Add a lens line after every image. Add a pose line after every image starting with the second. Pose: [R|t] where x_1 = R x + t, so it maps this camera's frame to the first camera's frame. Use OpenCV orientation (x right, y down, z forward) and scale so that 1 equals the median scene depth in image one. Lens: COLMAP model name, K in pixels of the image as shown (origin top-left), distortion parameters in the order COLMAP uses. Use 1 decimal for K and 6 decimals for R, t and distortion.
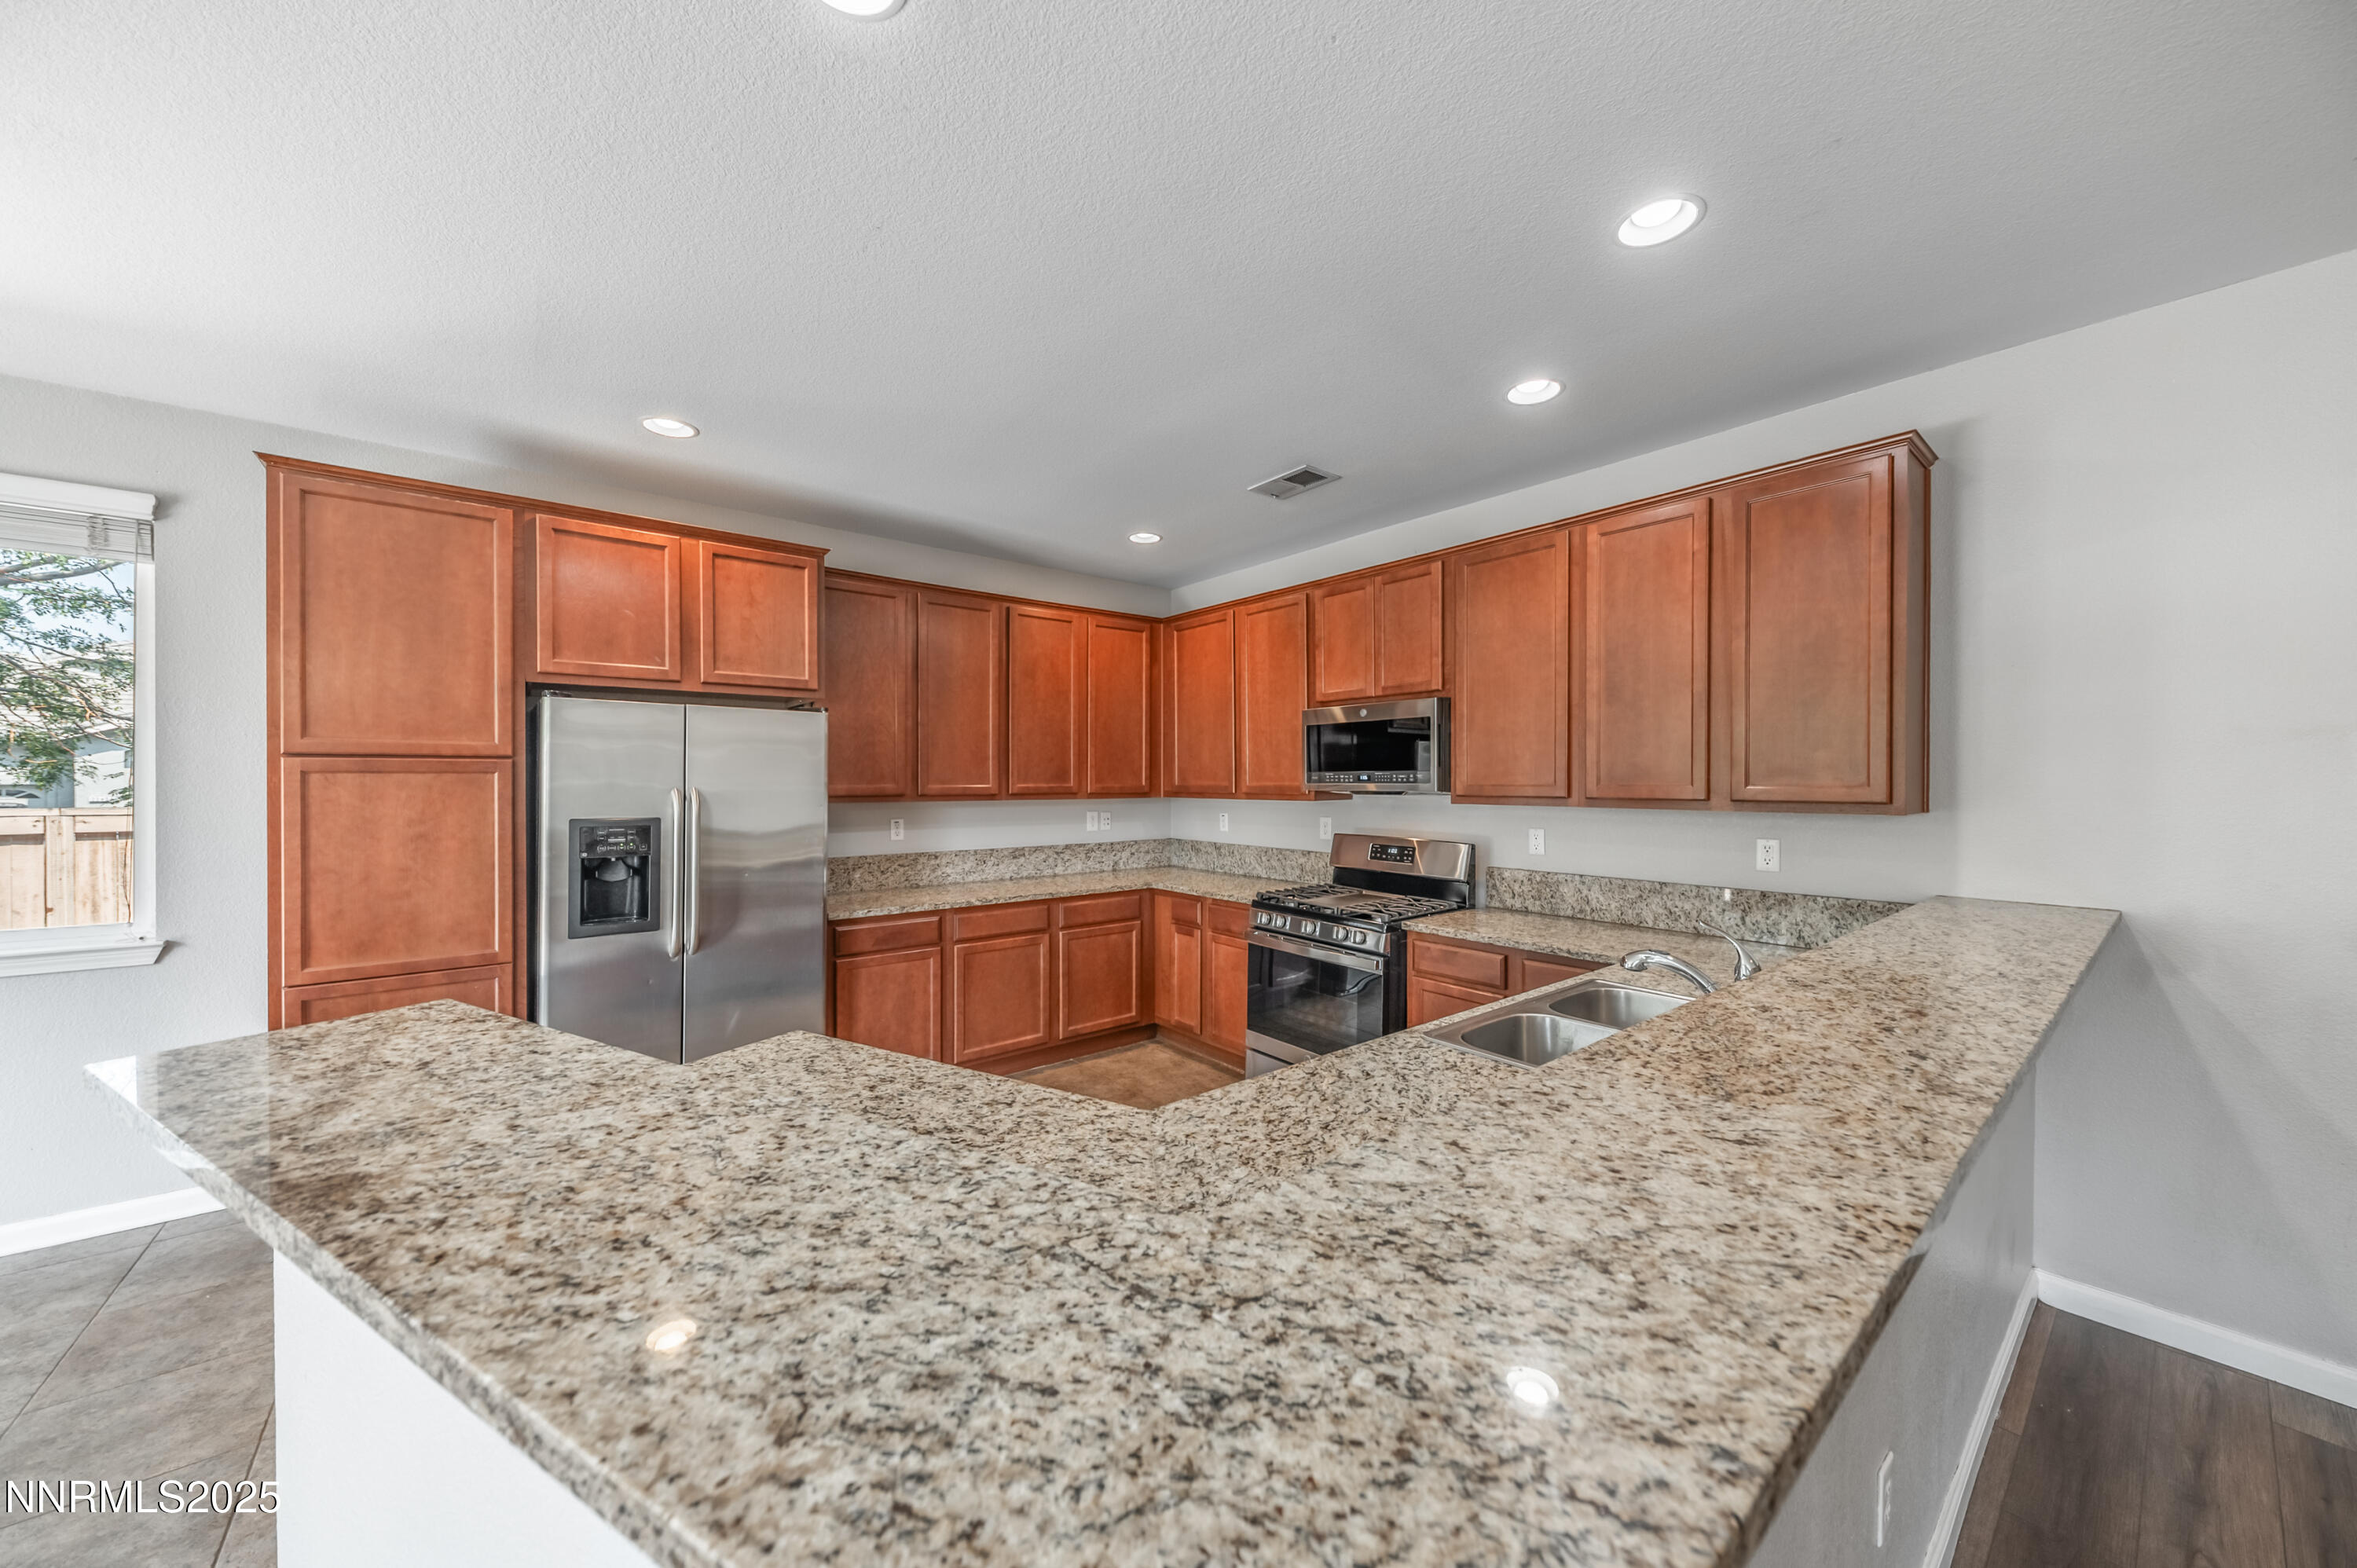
lens RADIAL K [[816.0, 0, 1175.0], [0, 816.0, 785.7], [0, 0, 1]] dist [0.007249, -0.003349]
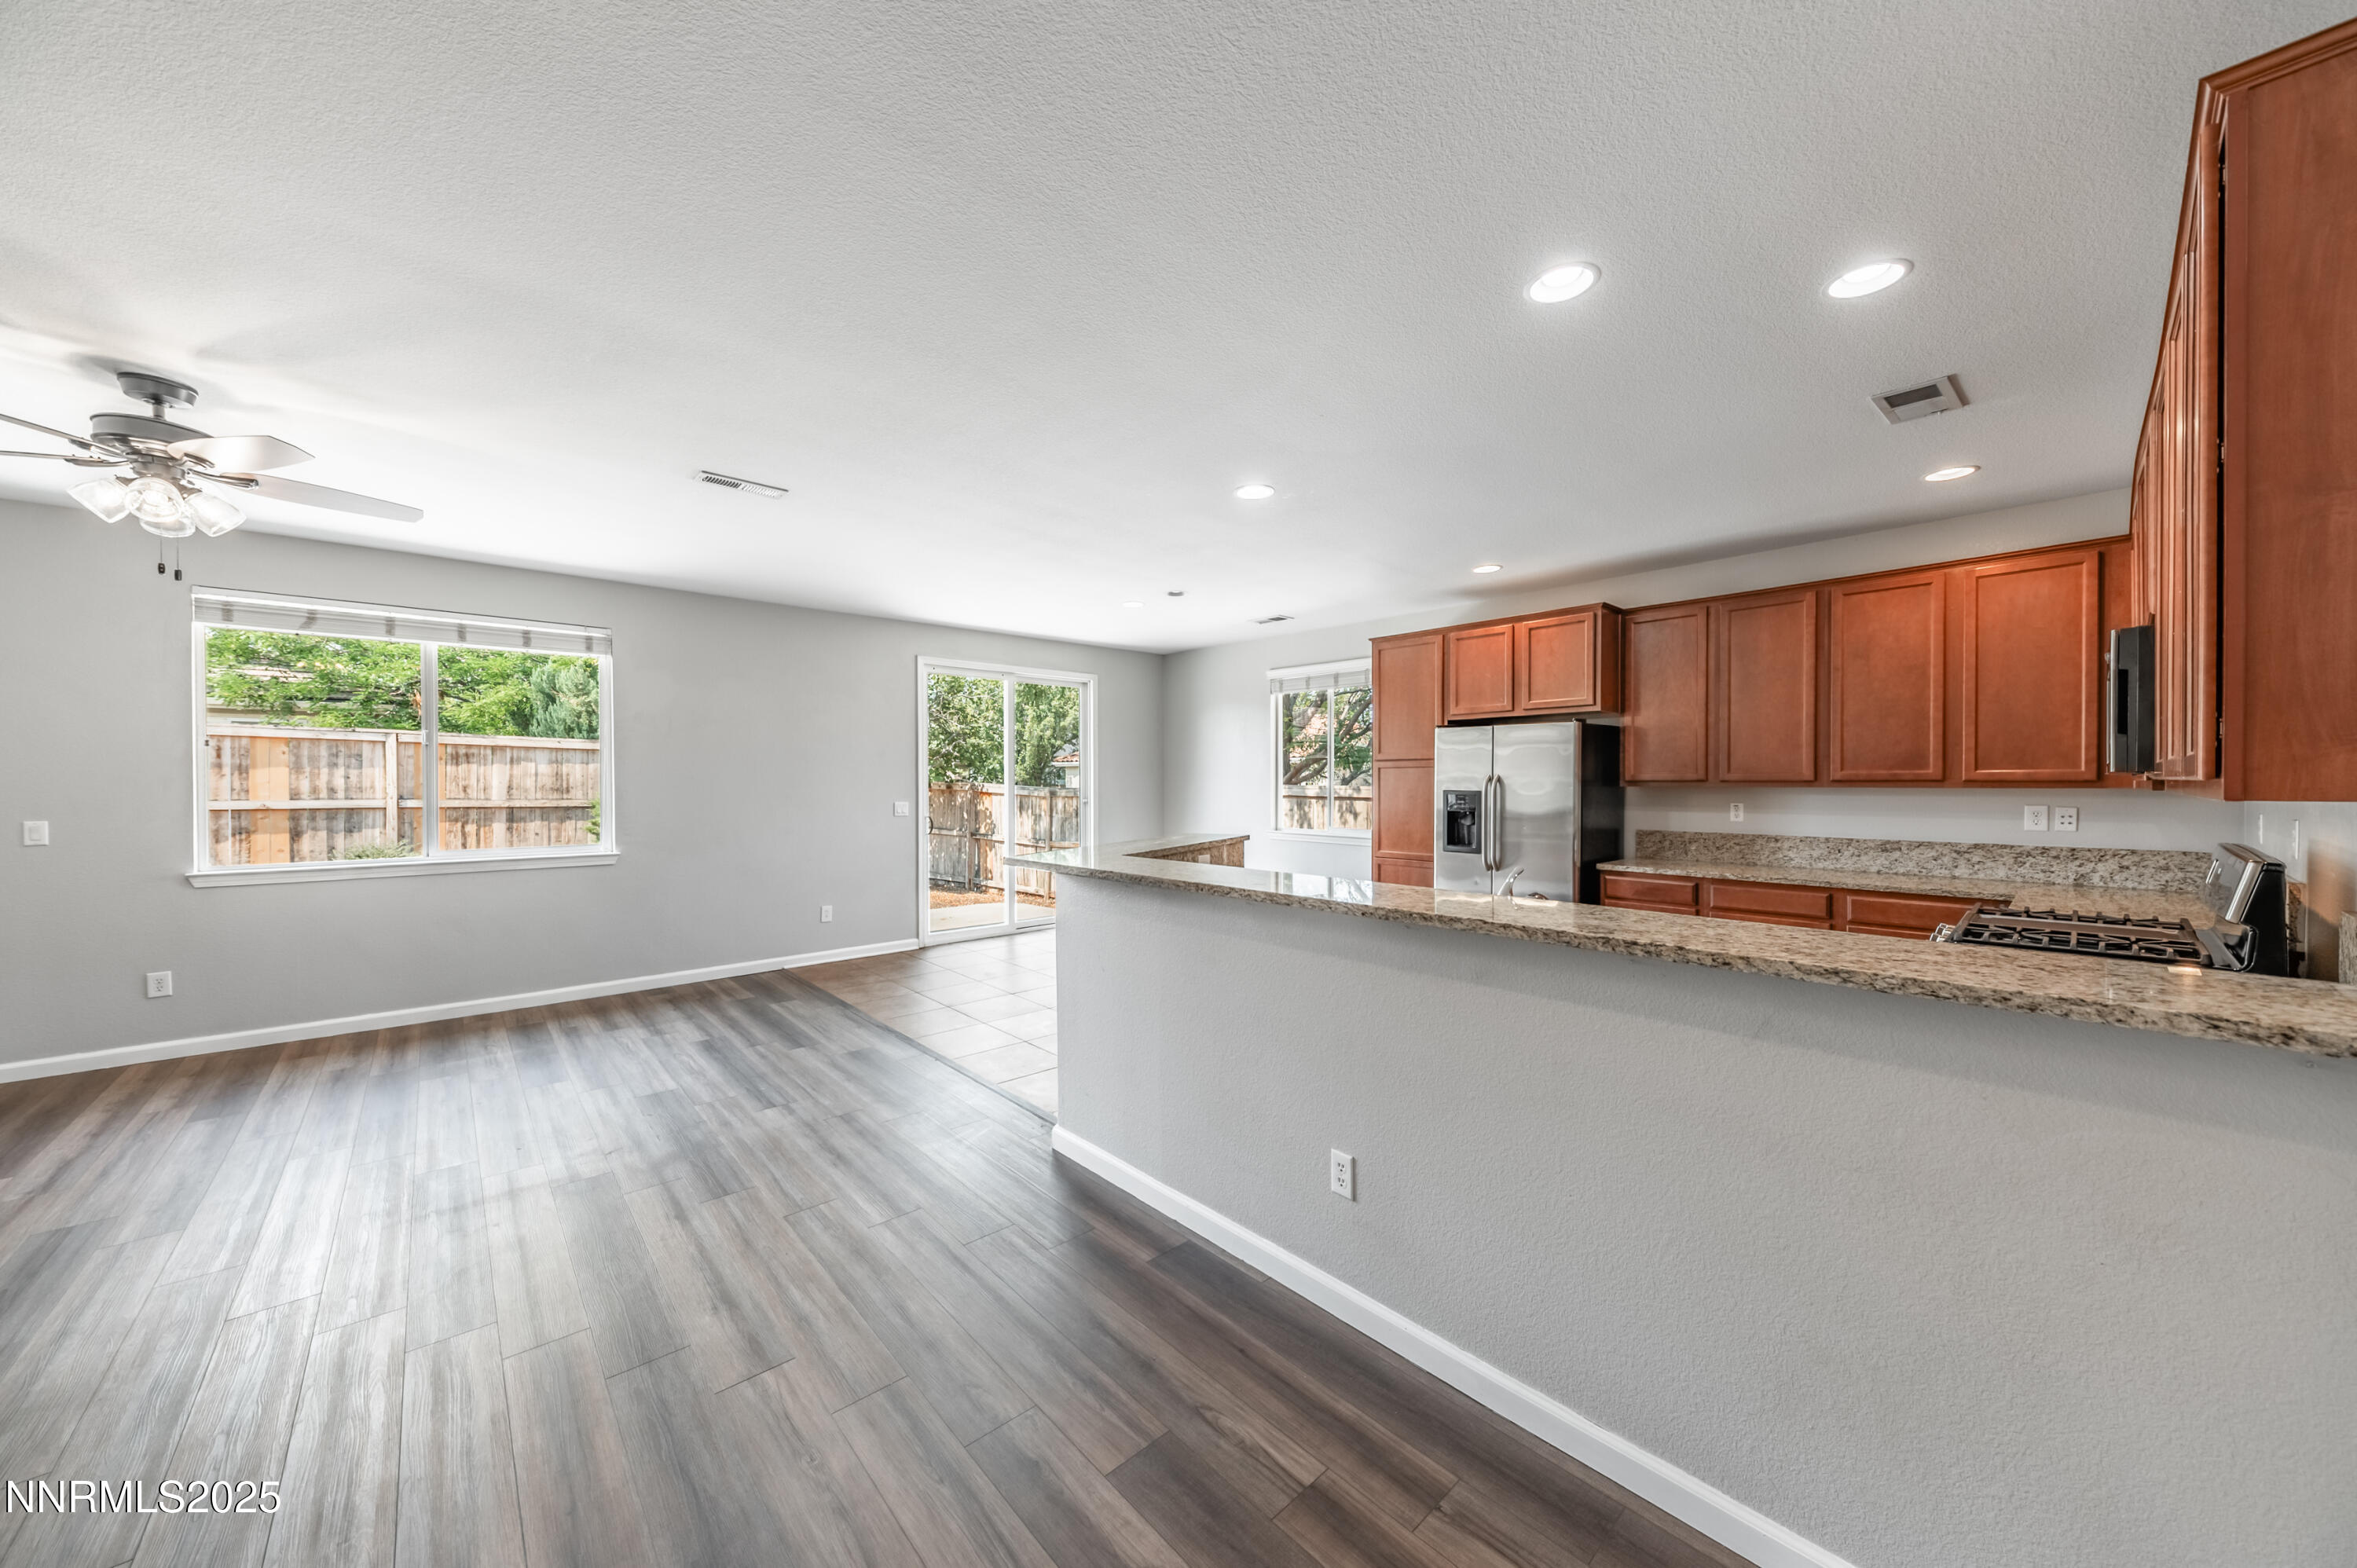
lens RADIAL K [[821.1, 0, 1180.9], [0, 821.1, 788.8], [0, 0, 1]] dist [0.005721, -0.000116]
pose [[0.058180, 0.009630, -0.998260, 0.934722], [-0.005339, 0.999942, 0.009335, 0.018154], [0.998292, 0.004787, 0.058228, 0.205516]]
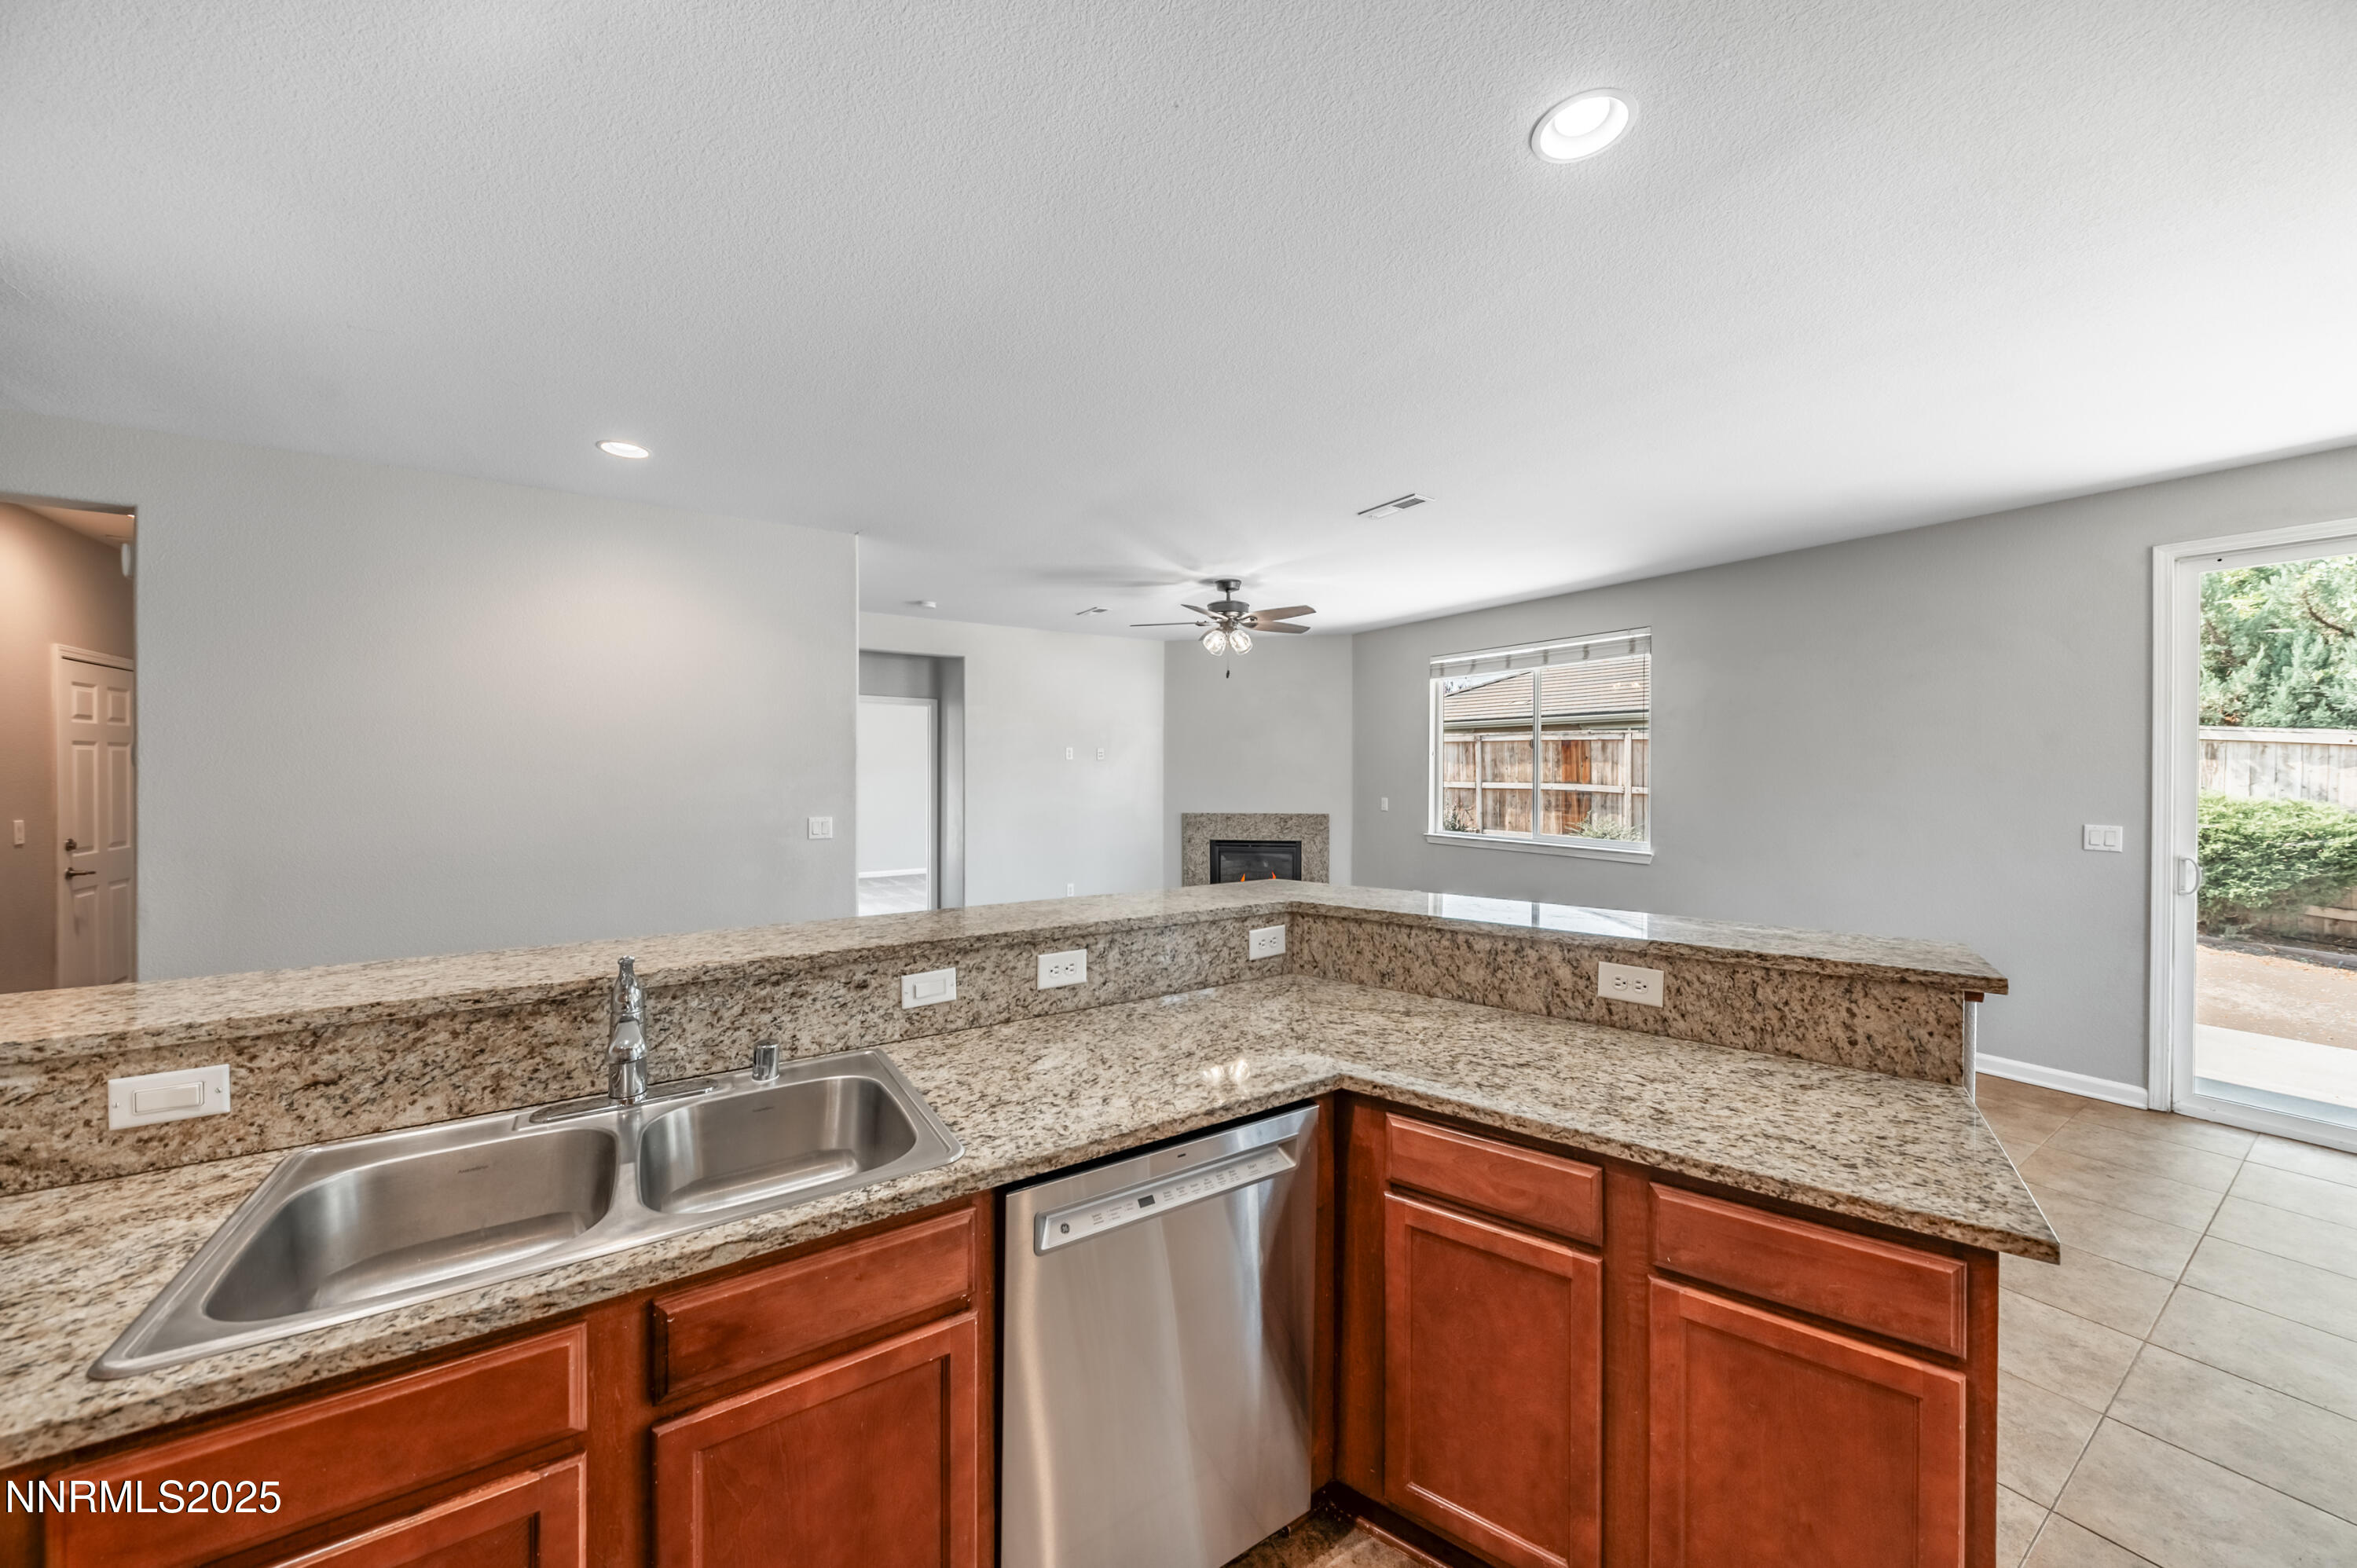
lens RADIAL K [[823.5, 0, 1170.0], [0, 823.5, 772.6], [0, 0, 1]] dist [0.008247, -0.002998]
pose [[-0.994266, -0.003167, 0.106889, 0.032096], [-0.001946, 0.999932, 0.011531, -0.006957], [-0.106918, 0.011257, -0.994204, 0.855531]]
